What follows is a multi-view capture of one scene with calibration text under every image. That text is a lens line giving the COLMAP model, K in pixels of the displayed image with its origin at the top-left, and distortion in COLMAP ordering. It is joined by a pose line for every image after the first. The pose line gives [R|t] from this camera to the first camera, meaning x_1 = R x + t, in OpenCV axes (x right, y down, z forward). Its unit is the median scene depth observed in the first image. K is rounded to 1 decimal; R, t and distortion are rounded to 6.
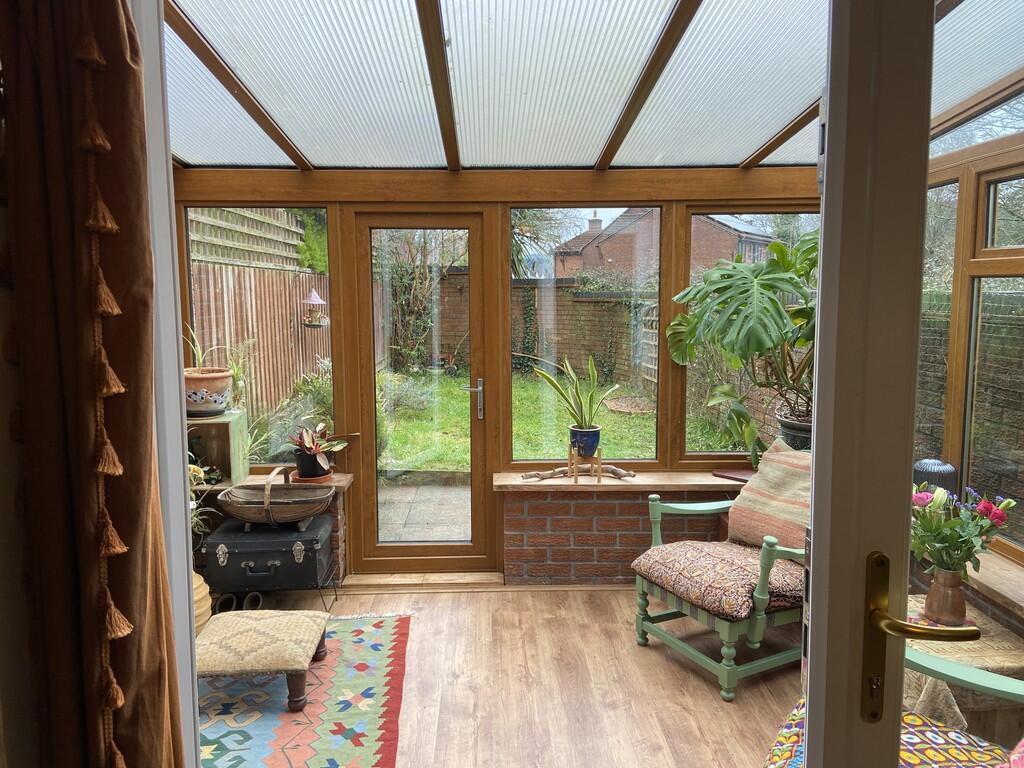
lens RADIAL K [[769.6, 0, 508.0], [0, 769.6, 378.0], [0, 0, 1]] dist [0.102896, -0.142629]
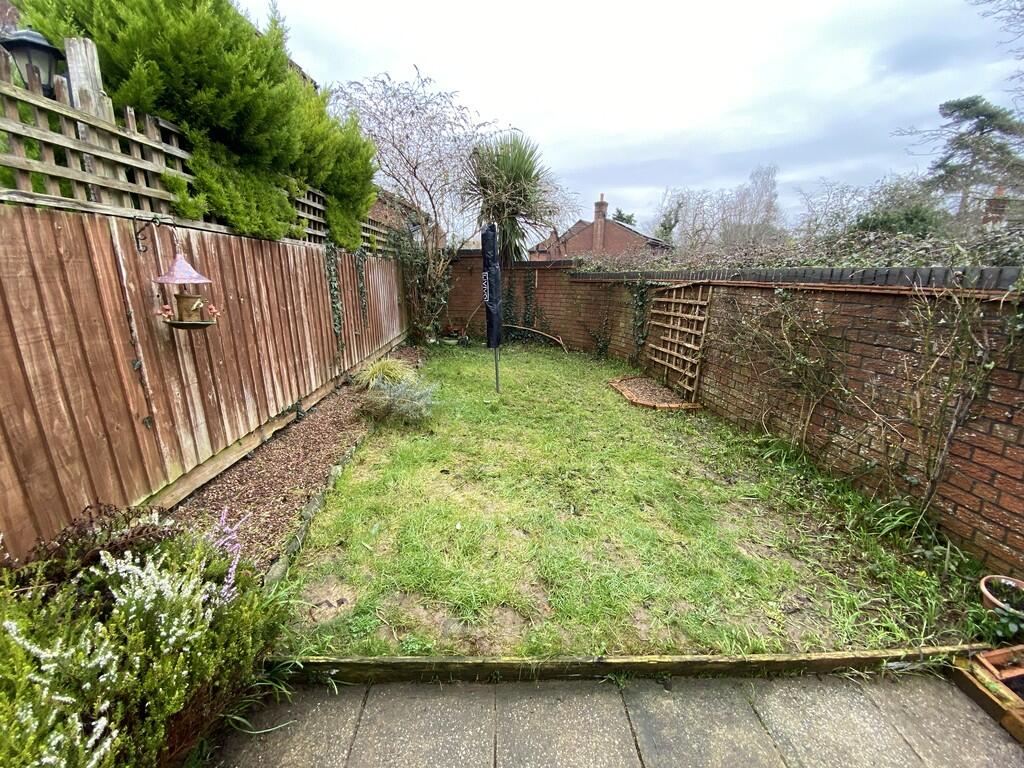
lens RADIAL K [[415.8, 0, 512.2], [0, 415.8, 386.5], [0, 0, 1]] dist [-0.000090, -0.013344]
pose [[0.999633, -0.001332, 0.027053, -0.026239], [-0.002612, 0.989398, 0.145208, -0.056111], [-0.026960, -0.145225, 0.989031, 0.593669]]
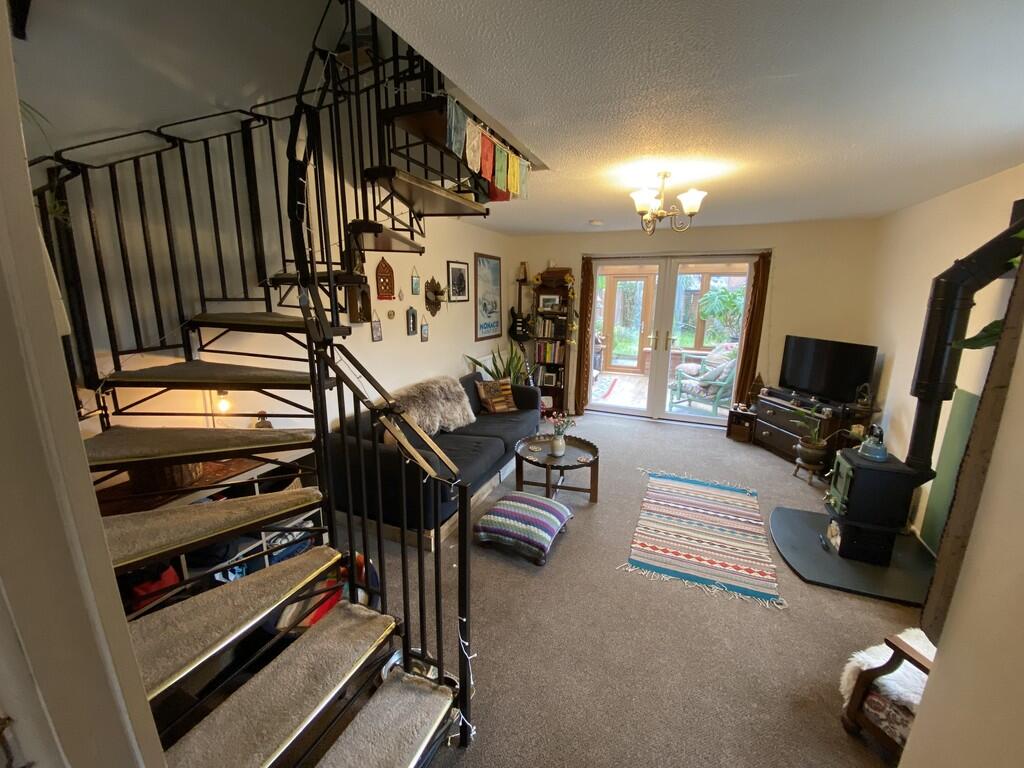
lens RADIAL K [[408.6, 0, 499.5], [0, 408.6, 385.6], [0, 0, 1]] dist [0.001745, -0.021321]
pose [[0.899146, 0.104468, -0.424997, 0.217402], [-0.056400, 0.990655, 0.124187, 0.101124], [0.433998, -0.087692, 0.896636, -1.123862]]
